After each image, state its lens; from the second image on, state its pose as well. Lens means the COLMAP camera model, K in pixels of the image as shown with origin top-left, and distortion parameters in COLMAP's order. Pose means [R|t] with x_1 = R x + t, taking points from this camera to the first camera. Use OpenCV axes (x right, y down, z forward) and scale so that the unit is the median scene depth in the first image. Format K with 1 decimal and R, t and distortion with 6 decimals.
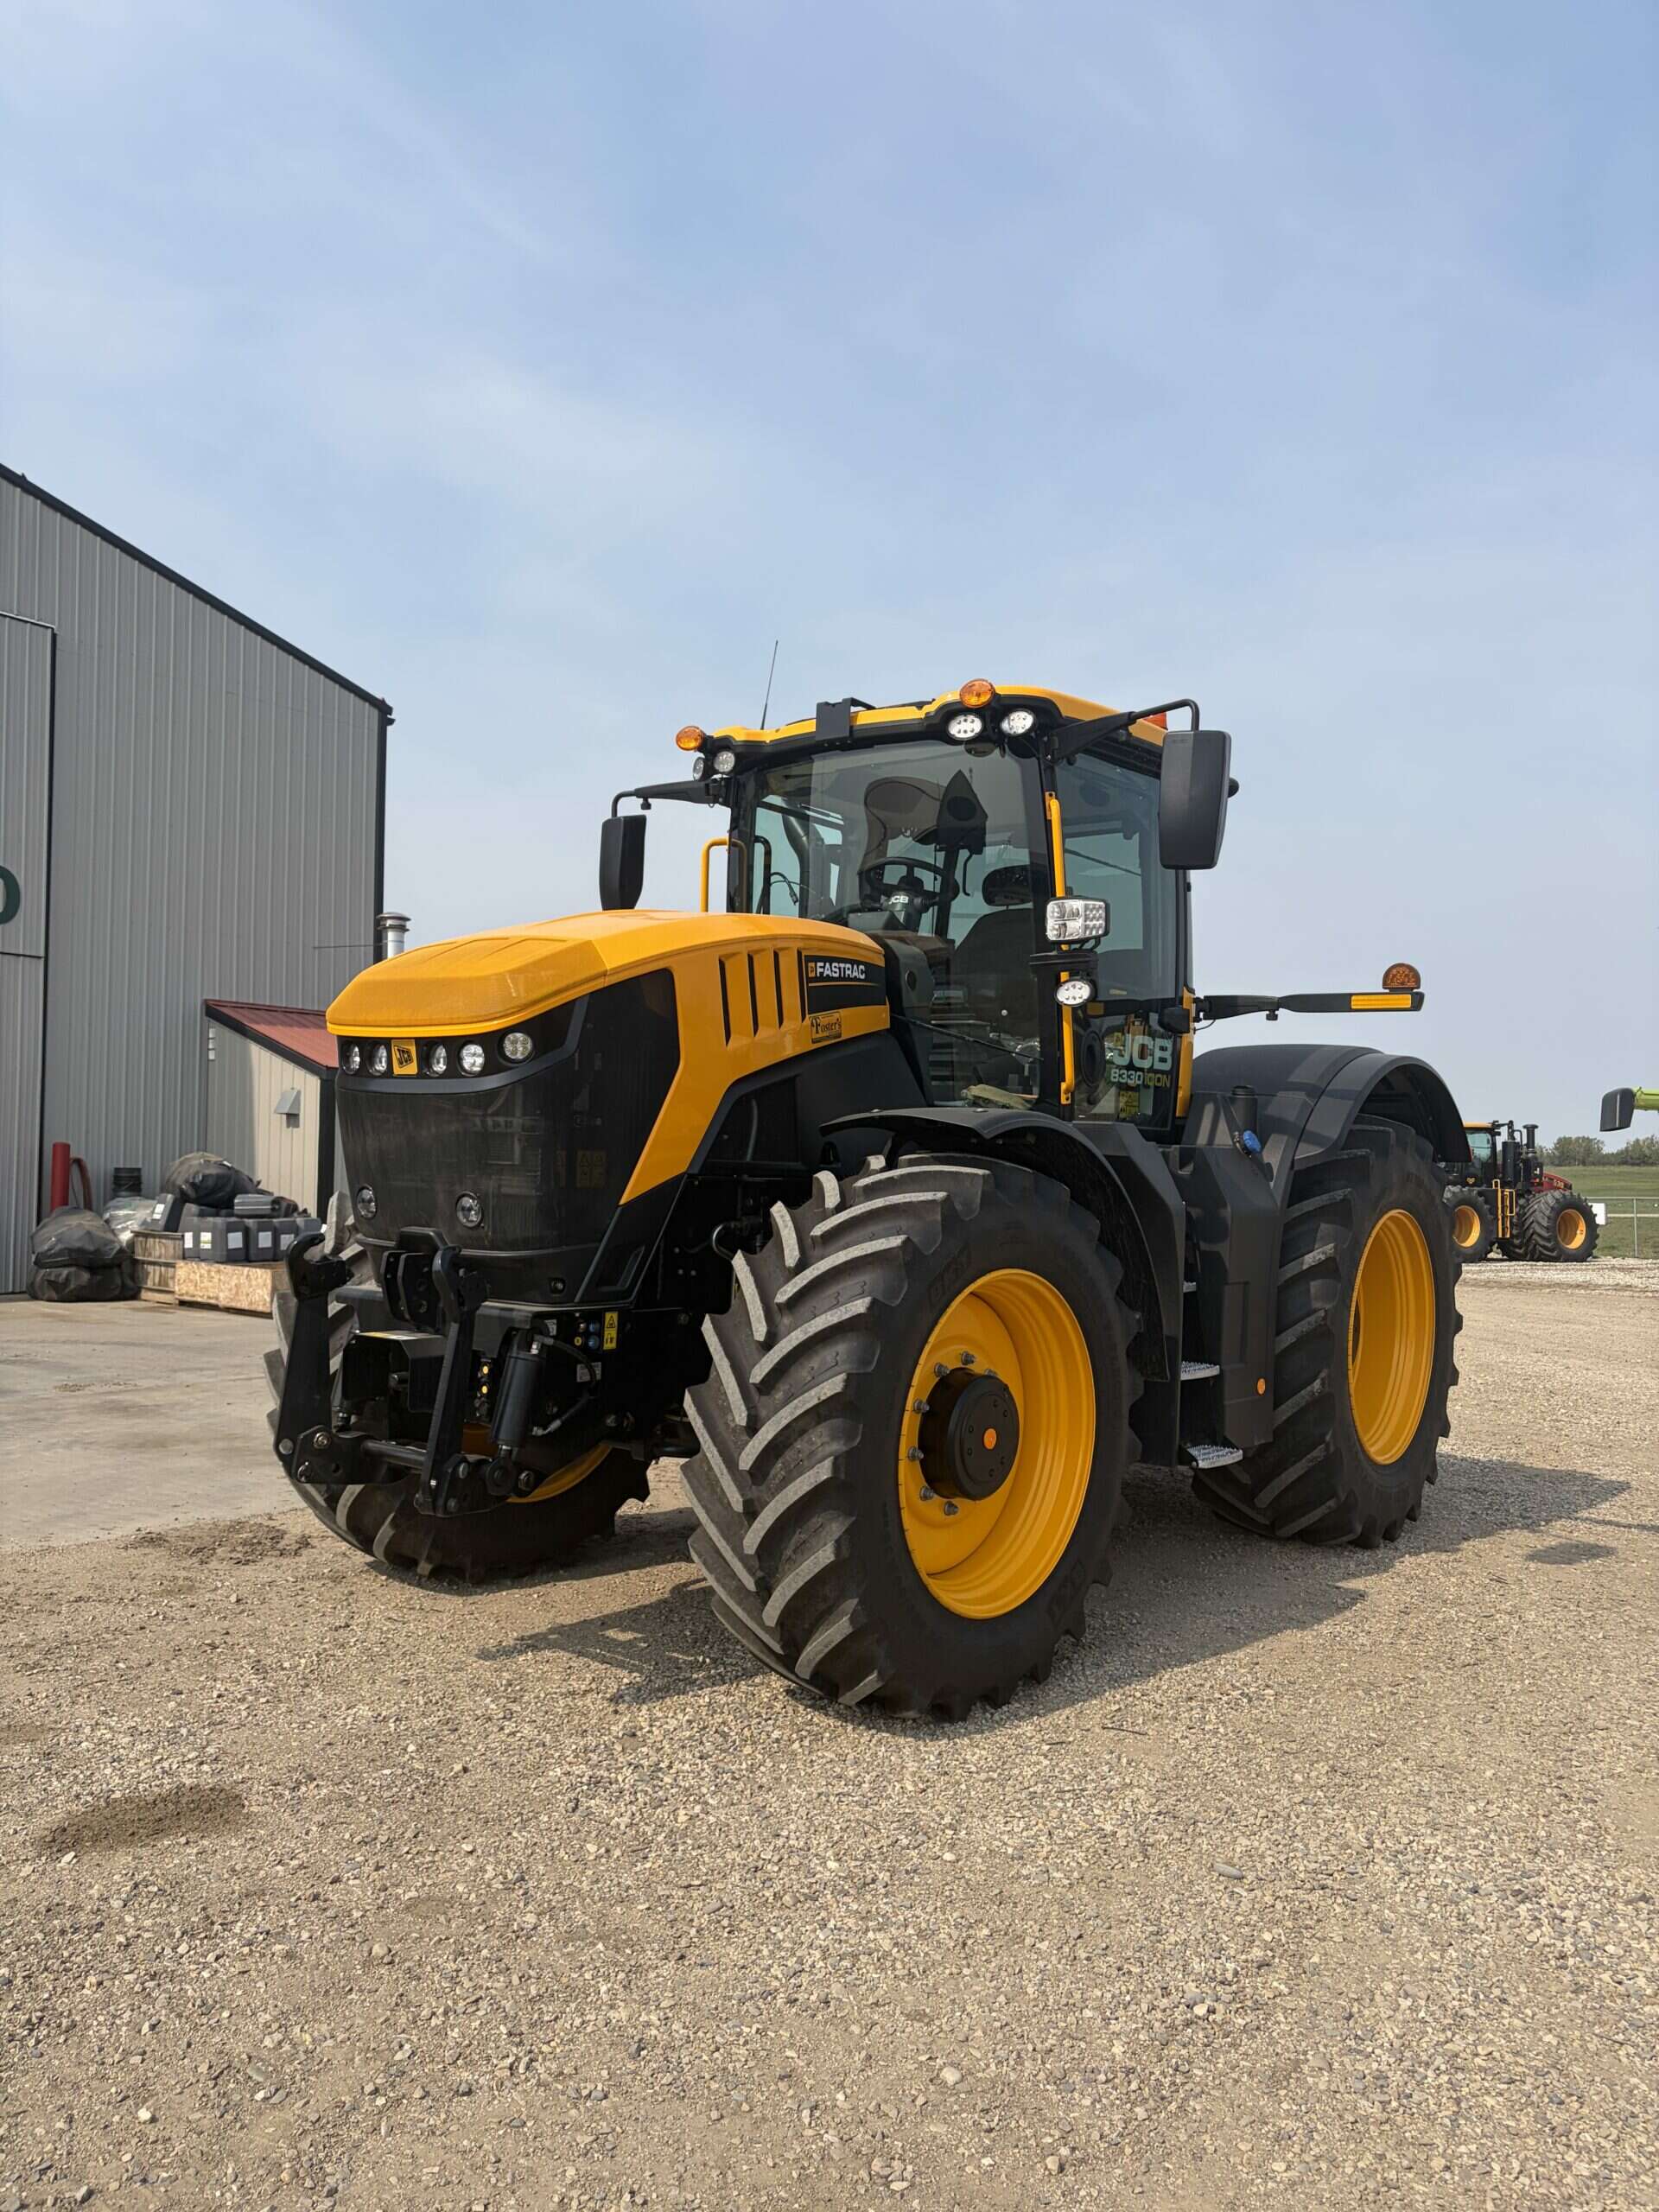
lens RADIAL K [[1670.4, 0, 829.5], [0, 1670.4, 1106.0], [0, 0, 1]] dist [0.035786, -0.005099]
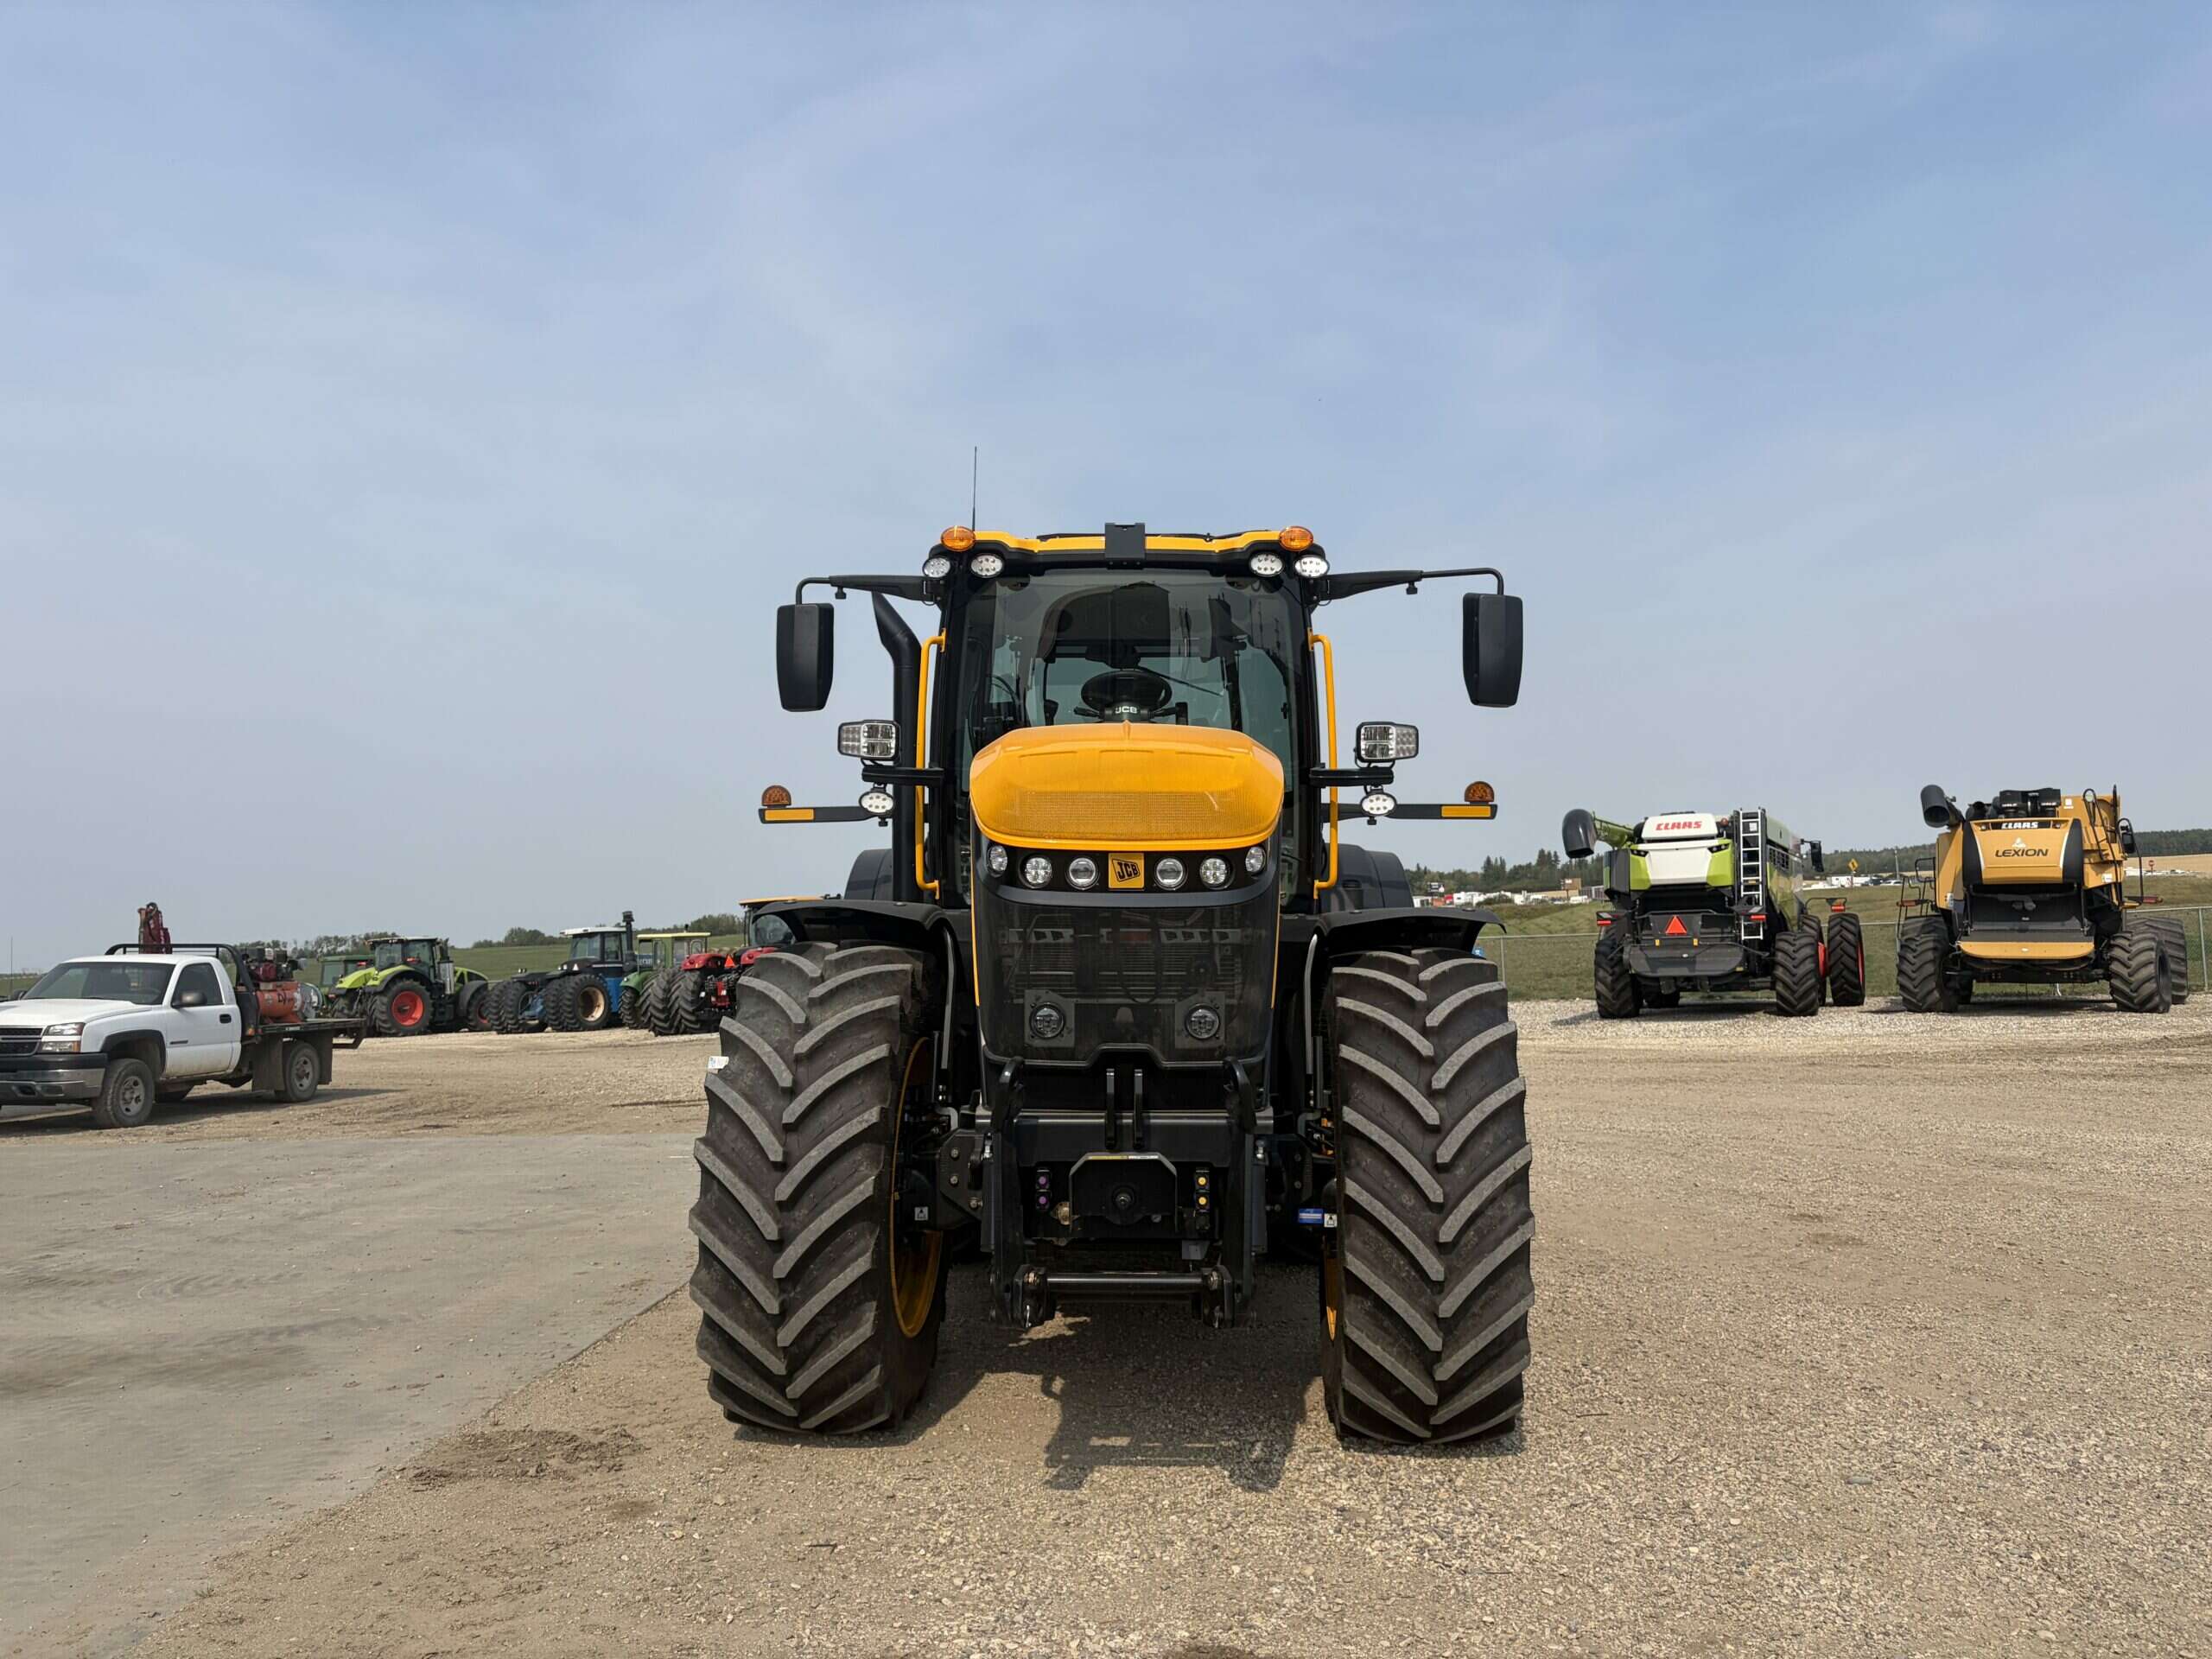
lens RADIAL K [[1670.4, 0, 1106.0], [0, 1670.4, 829.5], [0, 0, 1]] dist [0.035786, -0.005099]
pose [[0.816747, 0.005311, 0.576971, -0.625249], [0.011018, 0.999632, -0.024798, -0.021837], [-0.576891, 0.026611, 0.816388, 0.147378]]
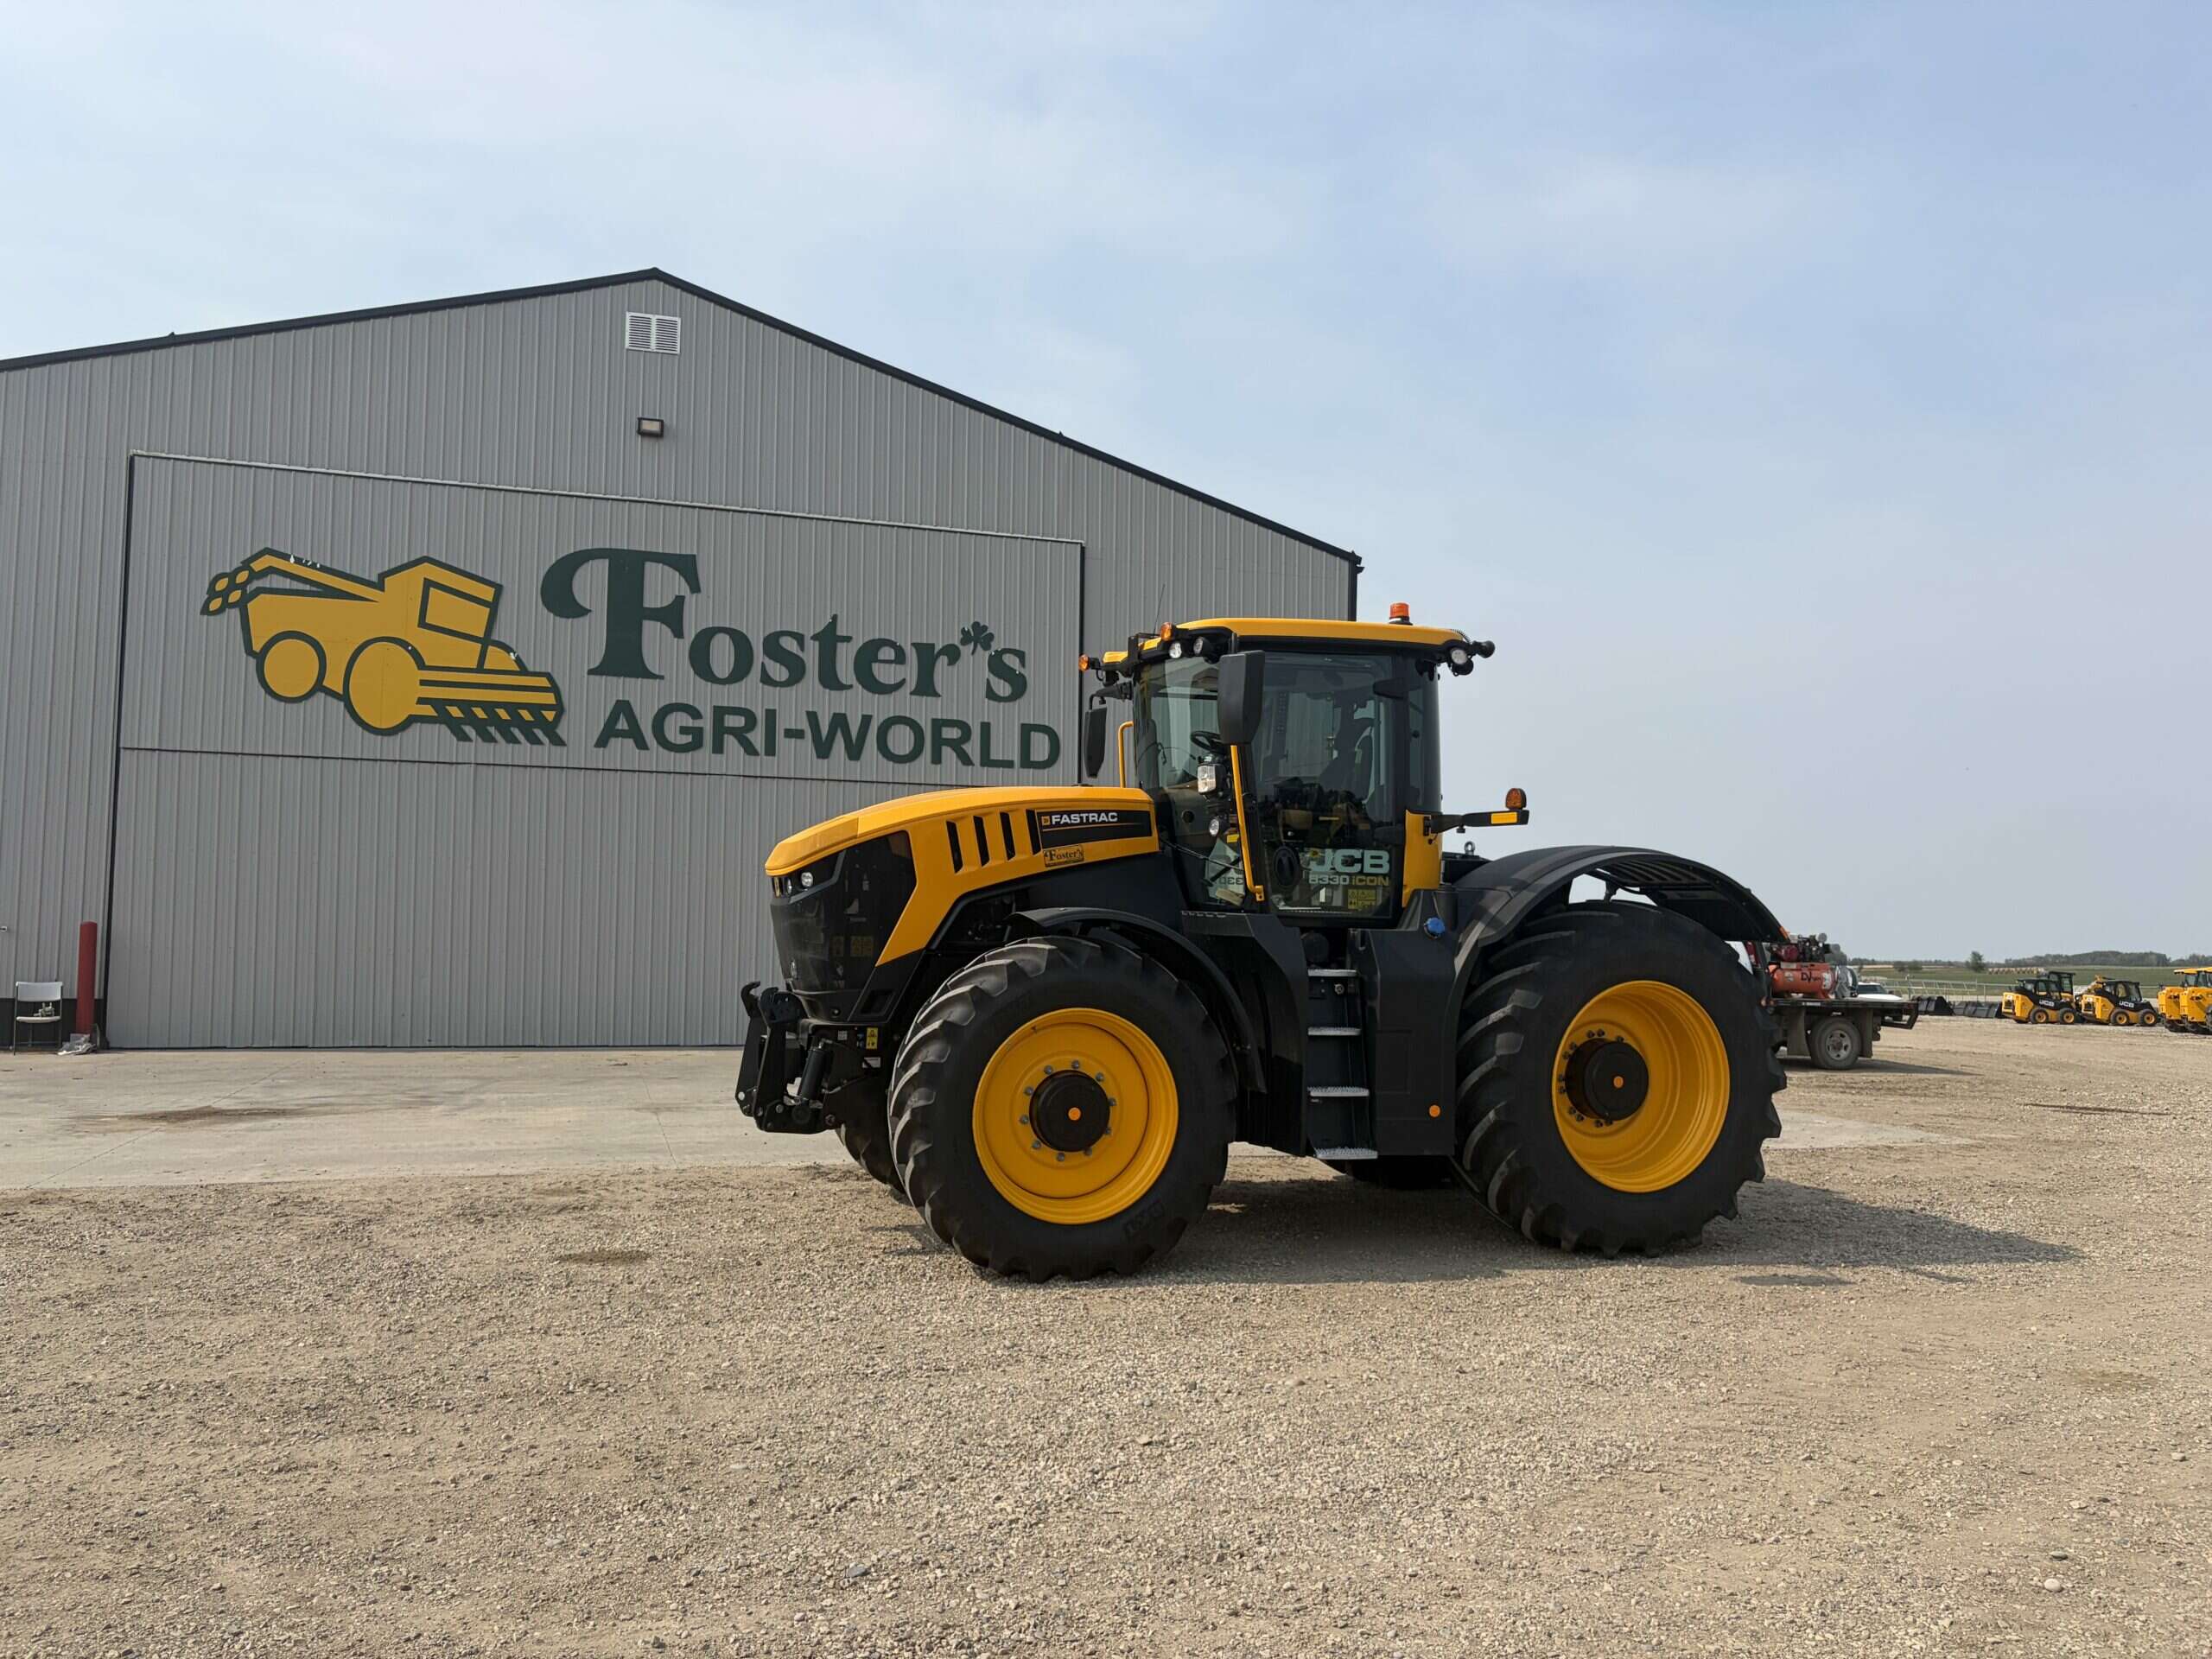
lens RADIAL K [[1670.4, 0, 1106.0], [0, 1670.4, 829.5], [0, 0, 1]] dist [0.035786, -0.005099]
pose [[0.841515, -0.040483, -0.538715, 0.797467], [0.019902, 0.998835, -0.043970, -0.002222], [0.539867, 0.026280, 0.841340, -0.271740]]
